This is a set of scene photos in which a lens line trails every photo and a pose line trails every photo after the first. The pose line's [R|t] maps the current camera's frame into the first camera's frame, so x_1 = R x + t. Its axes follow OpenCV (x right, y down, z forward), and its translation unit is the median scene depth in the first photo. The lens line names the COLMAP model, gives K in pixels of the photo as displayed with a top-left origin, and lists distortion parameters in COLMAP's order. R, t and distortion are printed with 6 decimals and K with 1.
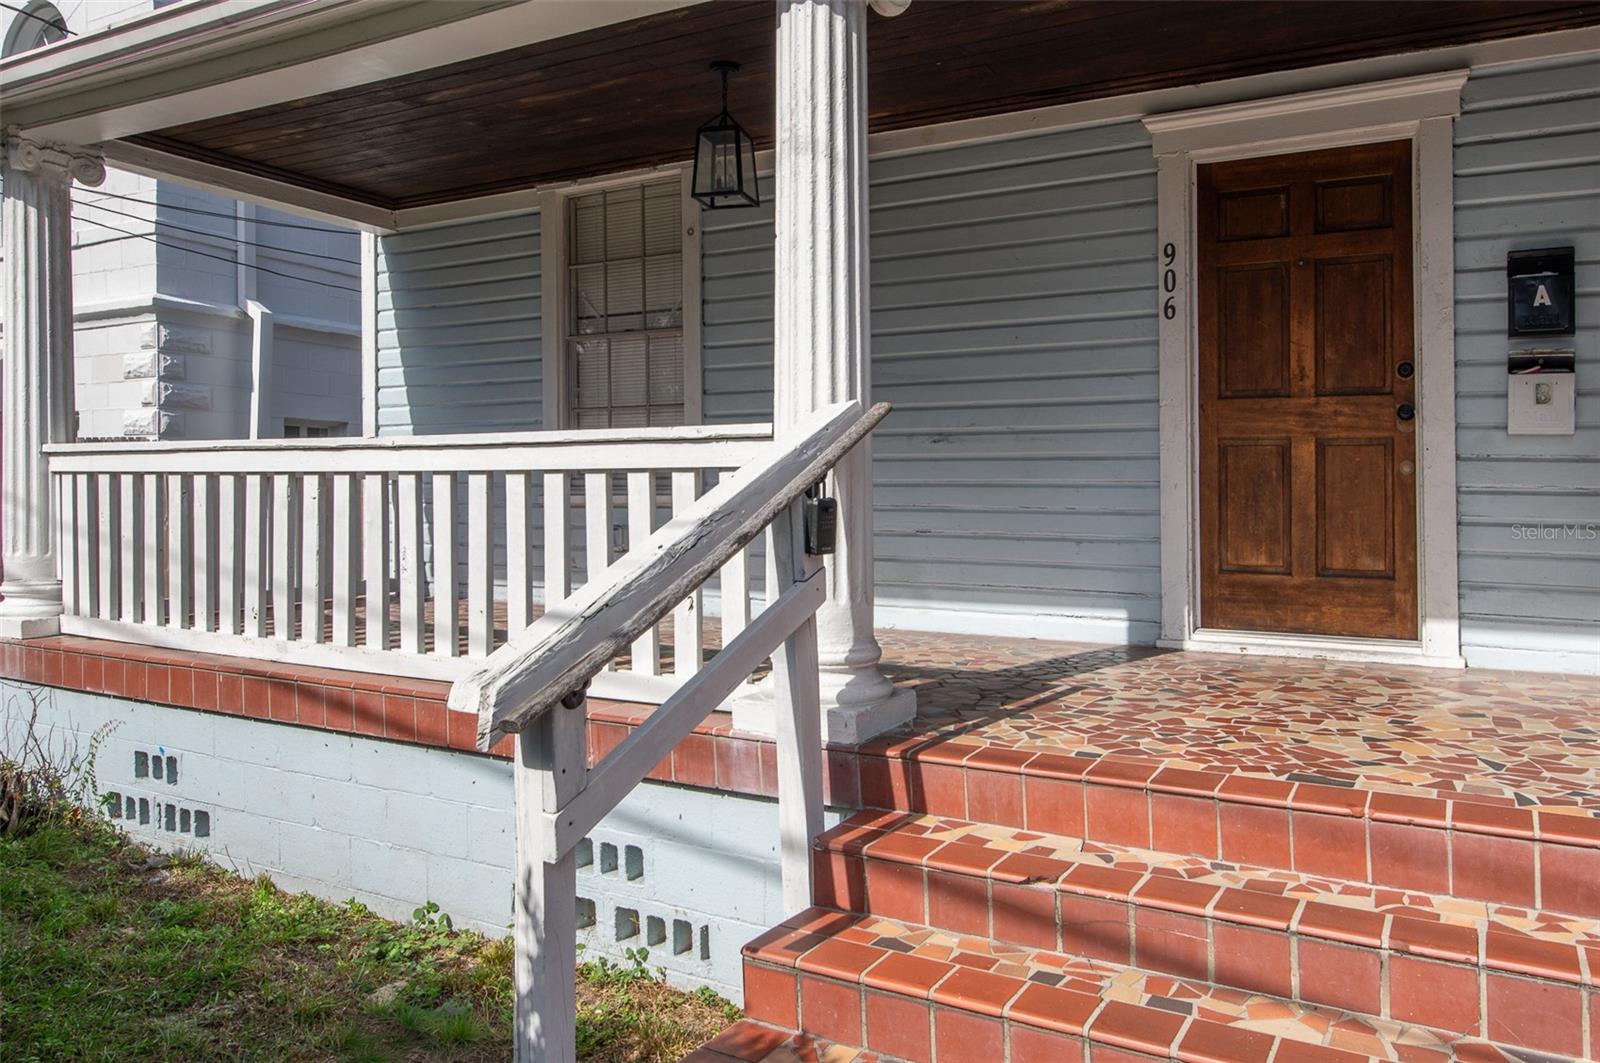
lens RADIAL K [[1181.7, 0, 800.2], [0, 1181.7, 478.7], [0, 0, 1]] dist [0.003674, 0.002233]
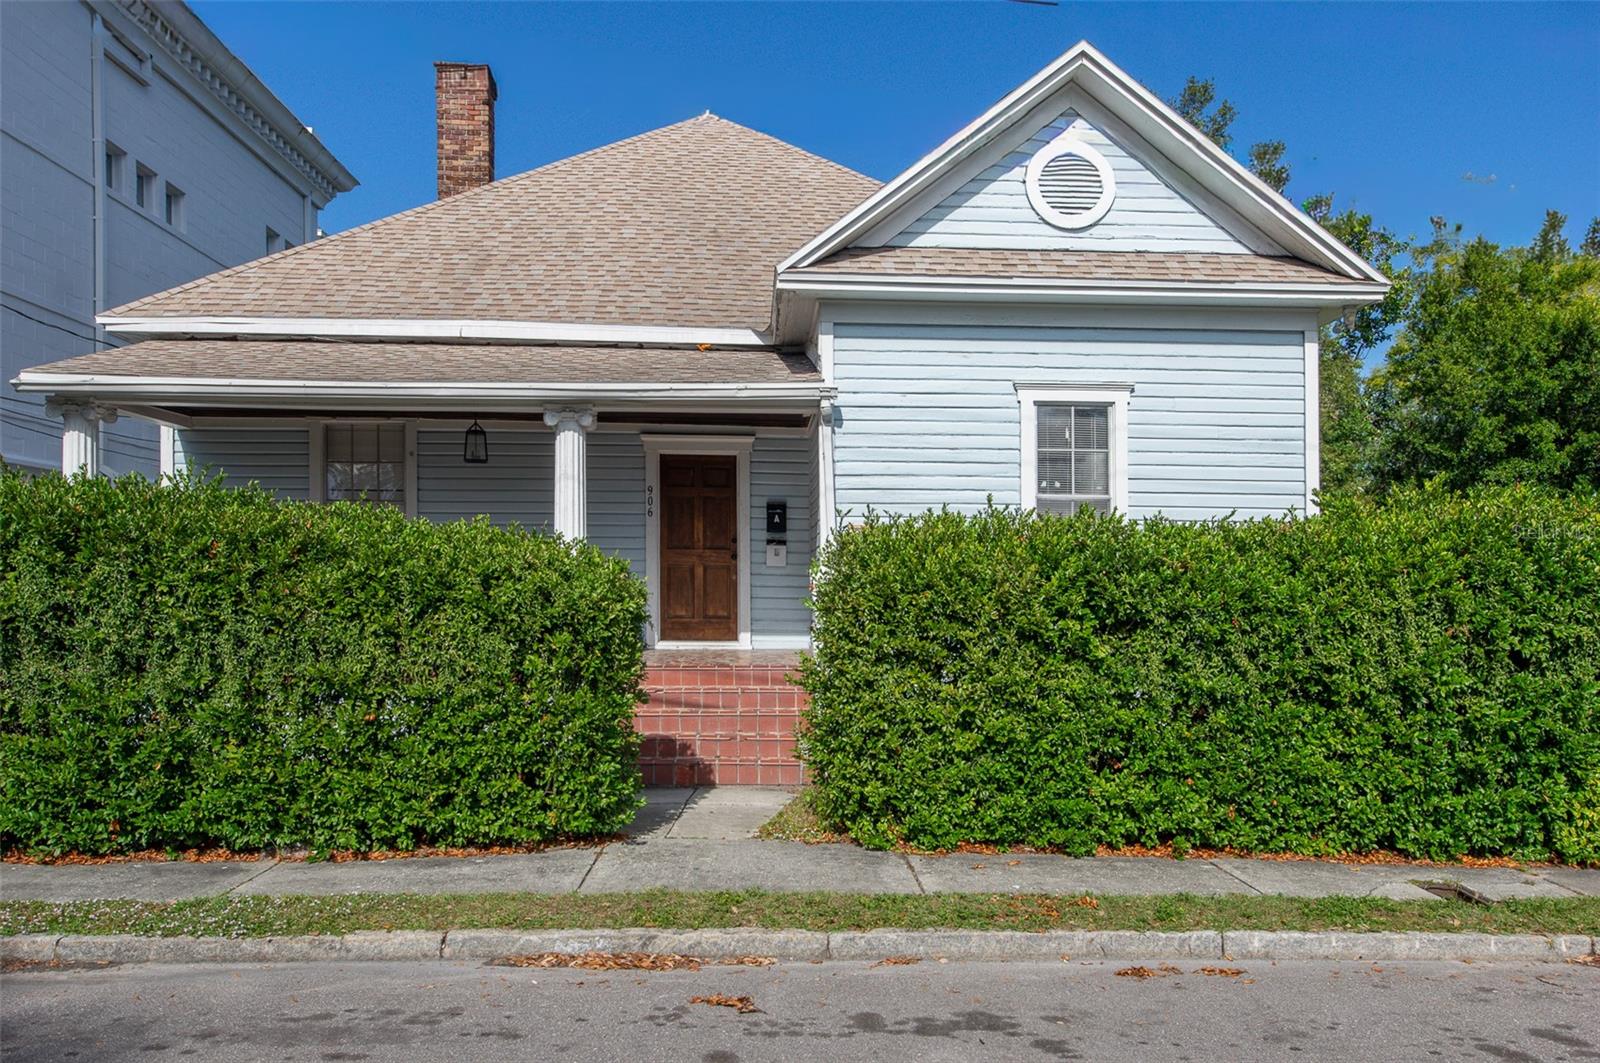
lens RADIAL K [[1210.2, 0, 800.0], [0, 1210.2, 531.5], [0, 0, 1]] dist [0.001135, 0.000246]
pose [[0.847559, 0.017886, 0.530399, -0.798658], [-0.006773, 0.999715, -0.022890, -0.049293], [-0.530657, 0.015808, 0.847439, -1.372840]]
